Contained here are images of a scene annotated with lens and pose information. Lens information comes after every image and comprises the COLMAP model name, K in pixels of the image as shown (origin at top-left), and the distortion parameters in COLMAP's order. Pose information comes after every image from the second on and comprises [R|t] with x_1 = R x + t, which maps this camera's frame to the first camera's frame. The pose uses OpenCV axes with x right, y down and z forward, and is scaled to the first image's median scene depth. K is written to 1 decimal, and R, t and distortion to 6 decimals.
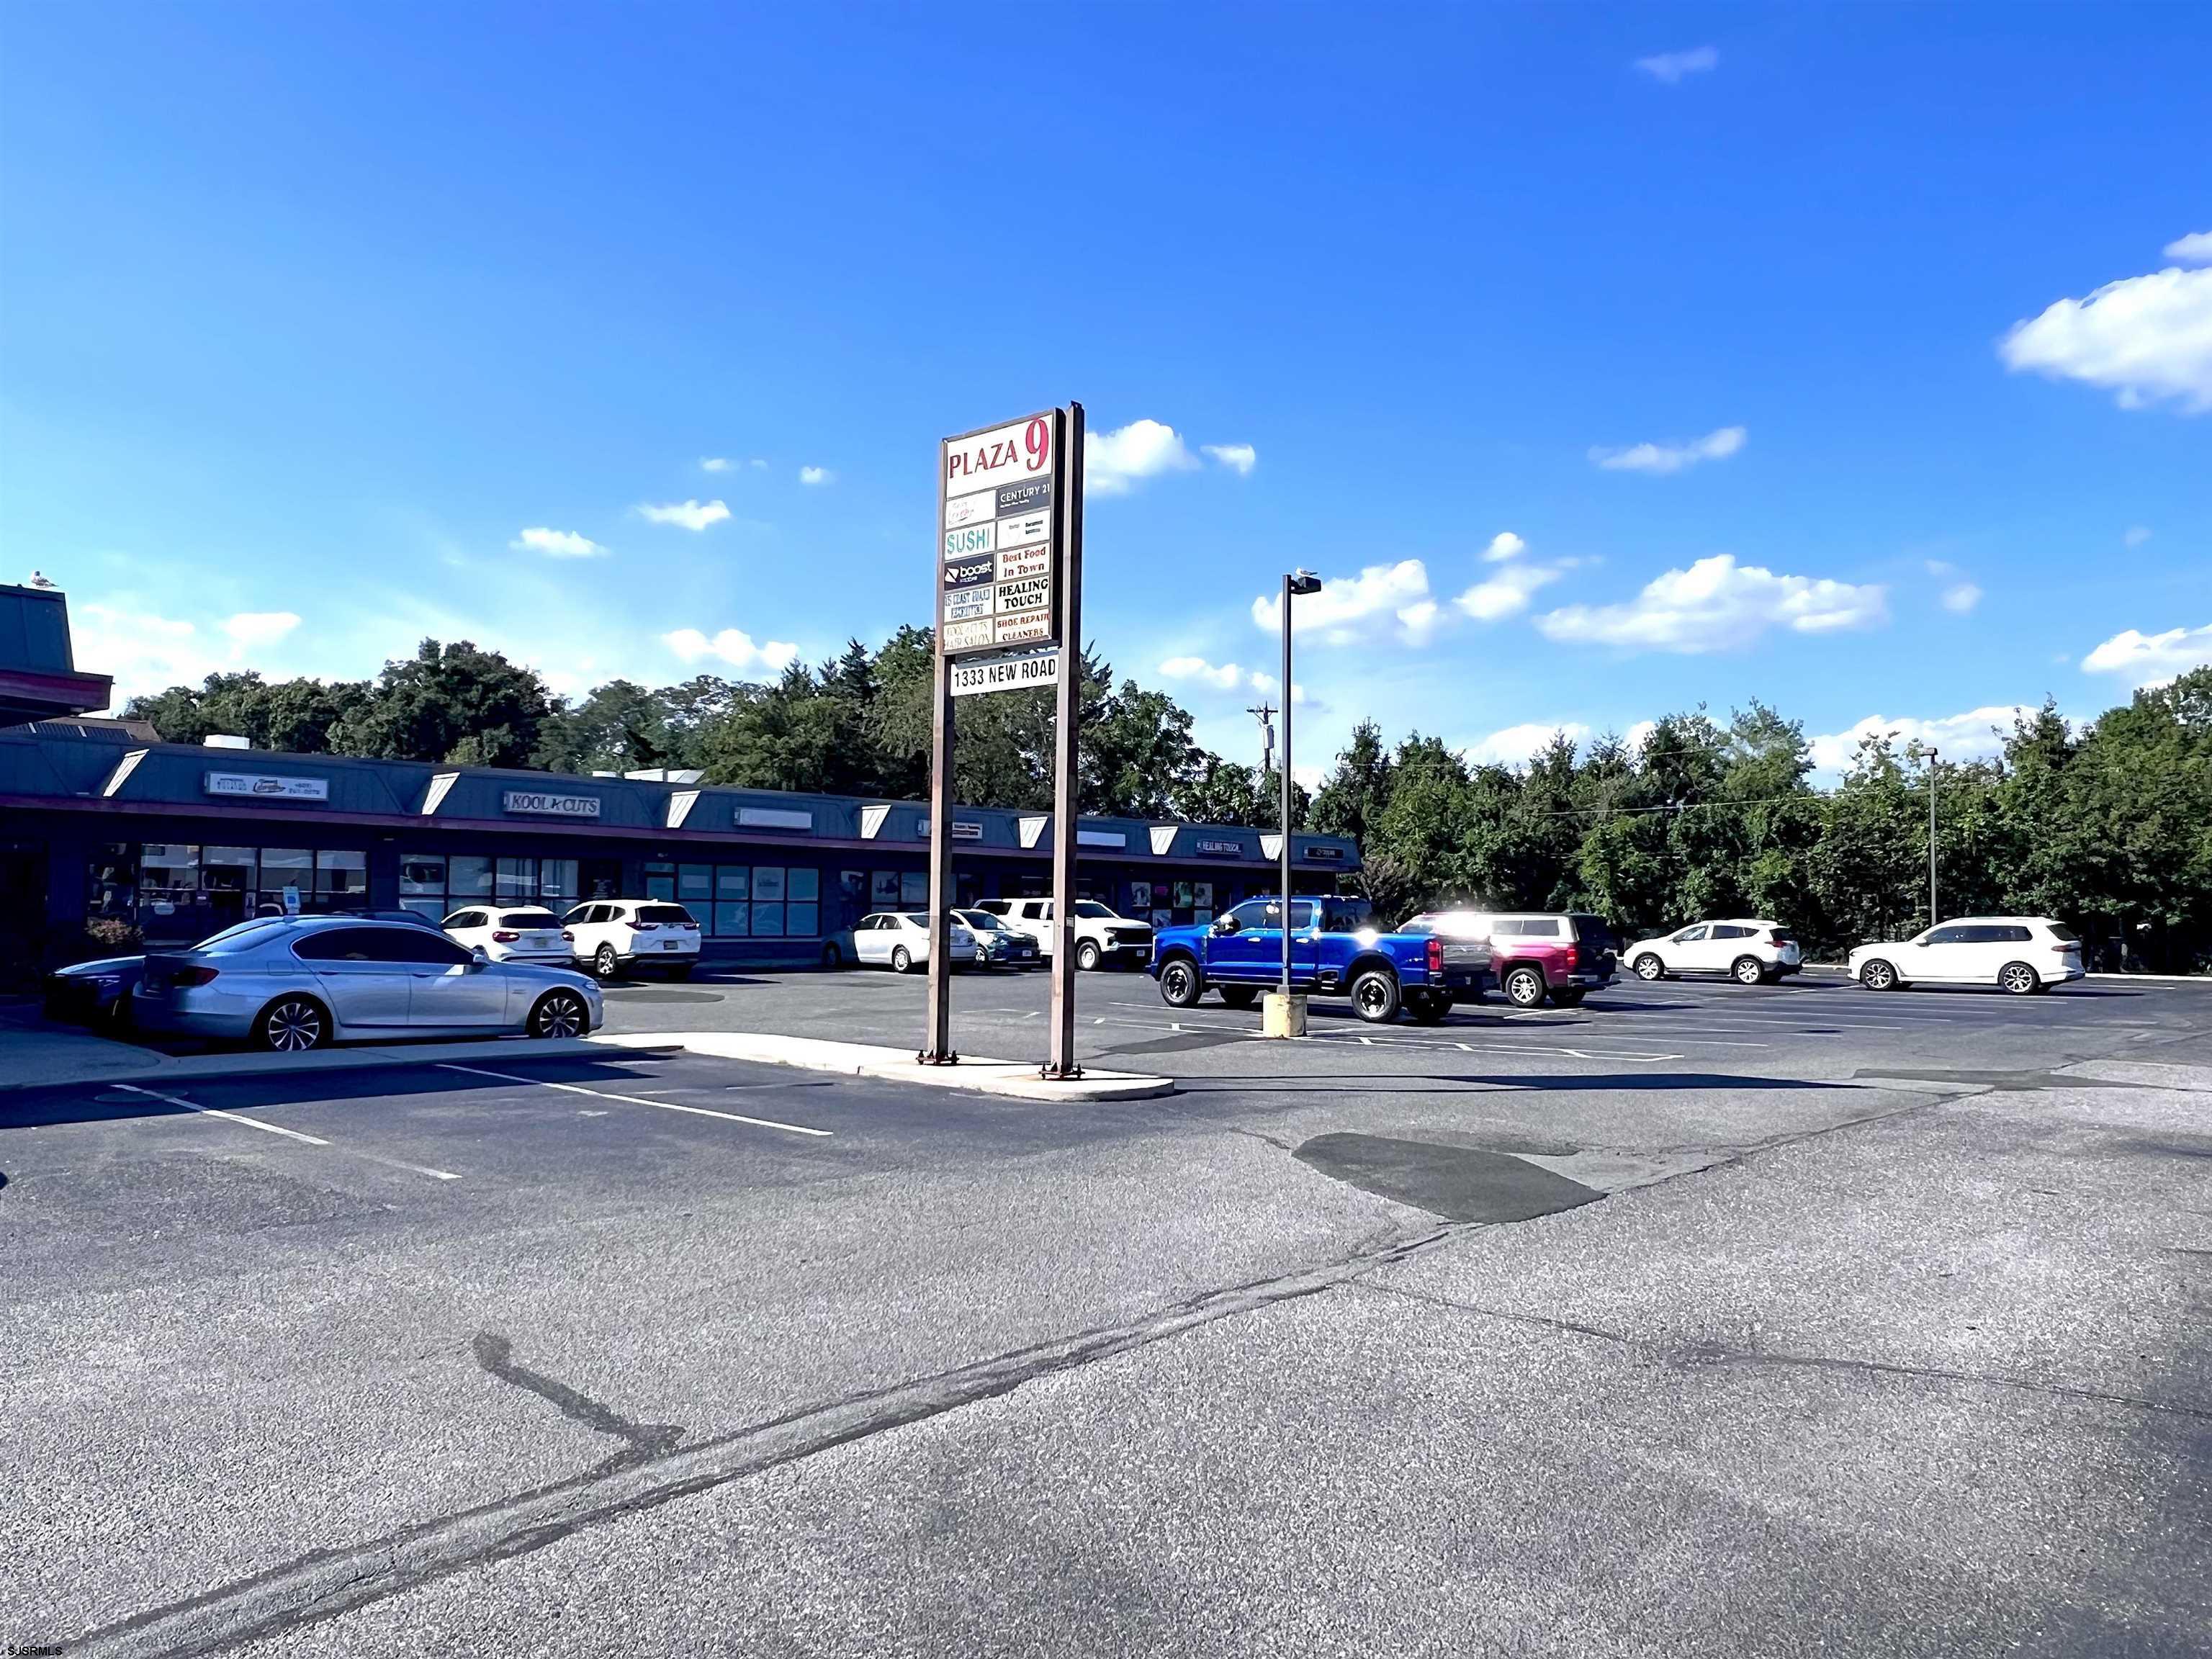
lens RADIAL K [[1623.2, 0, 1105.1], [0, 1623.2, 843.9], [0, 0, 1]] dist [-0.001359, 0.004976]
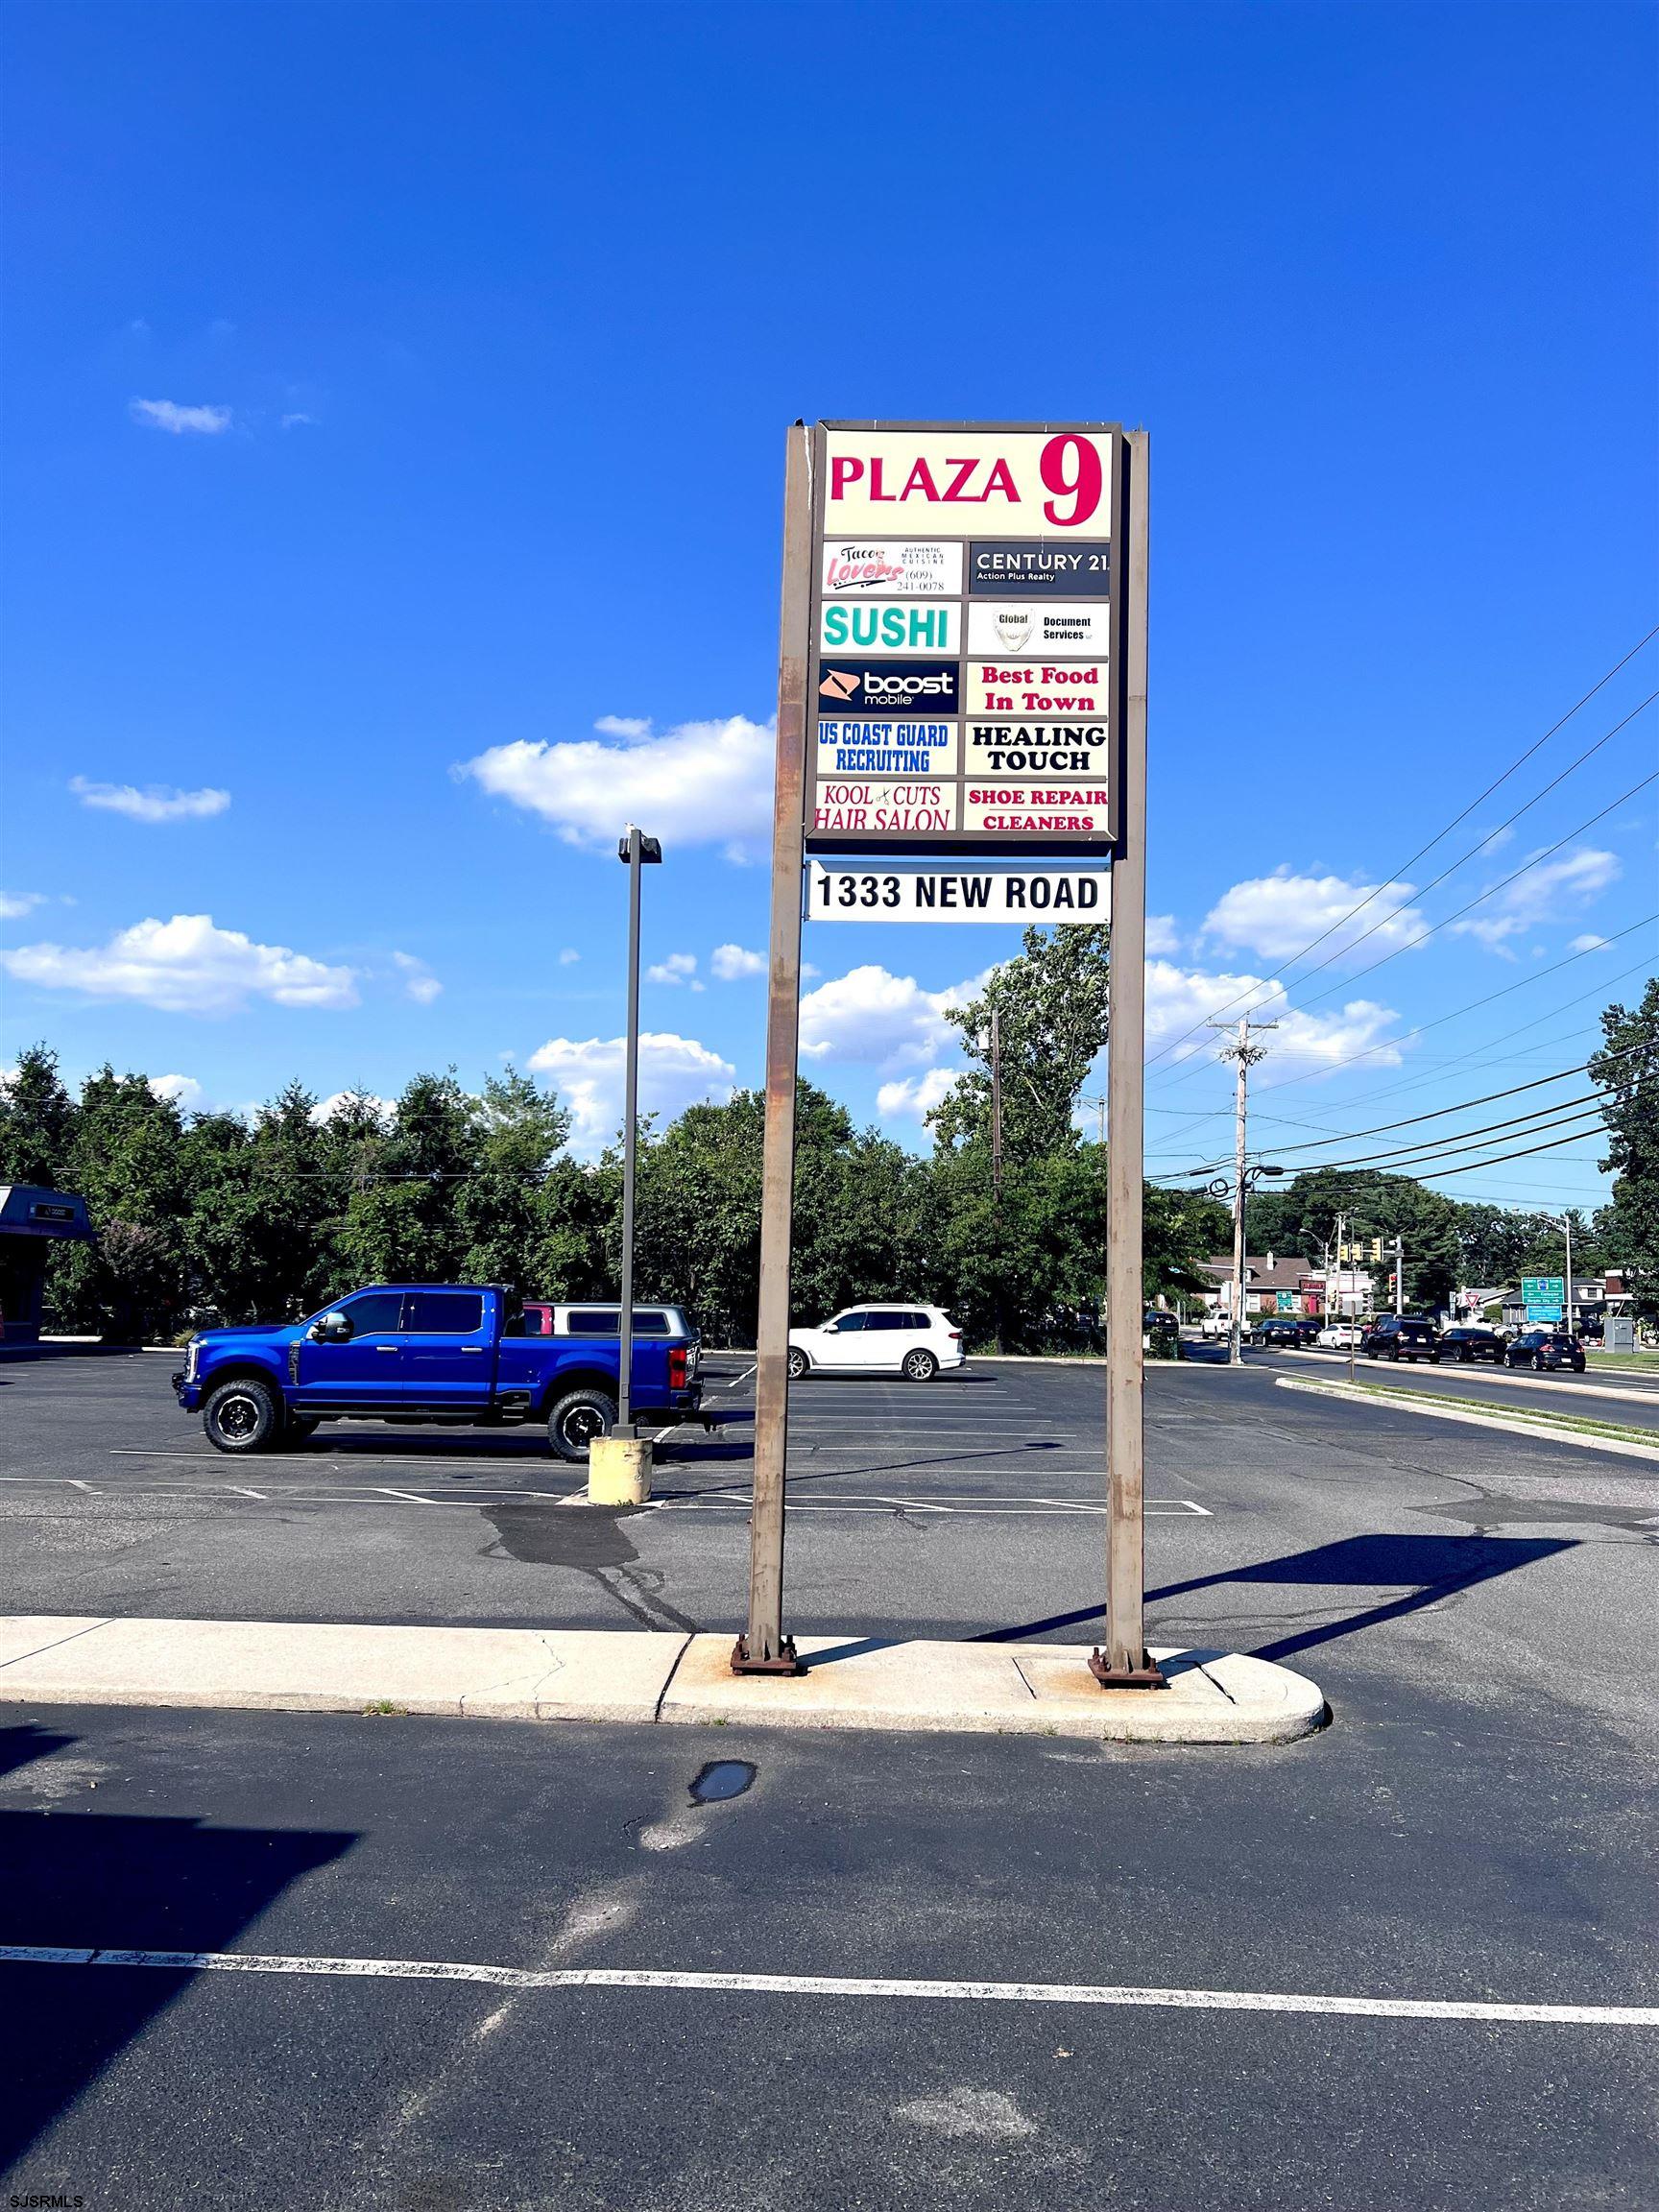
lens RADIAL K [[1655.4, 0, 834.4], [0, 1655.4, 1108.6], [0, 0, 1]] dist [0.065621, -0.079148]
pose [[0.742922, 0.078567, 0.664752, -0.158642], [-0.038283, 0.996449, -0.074986, 0.002255], [-0.668283, 0.030260, 0.743292, 0.226794]]
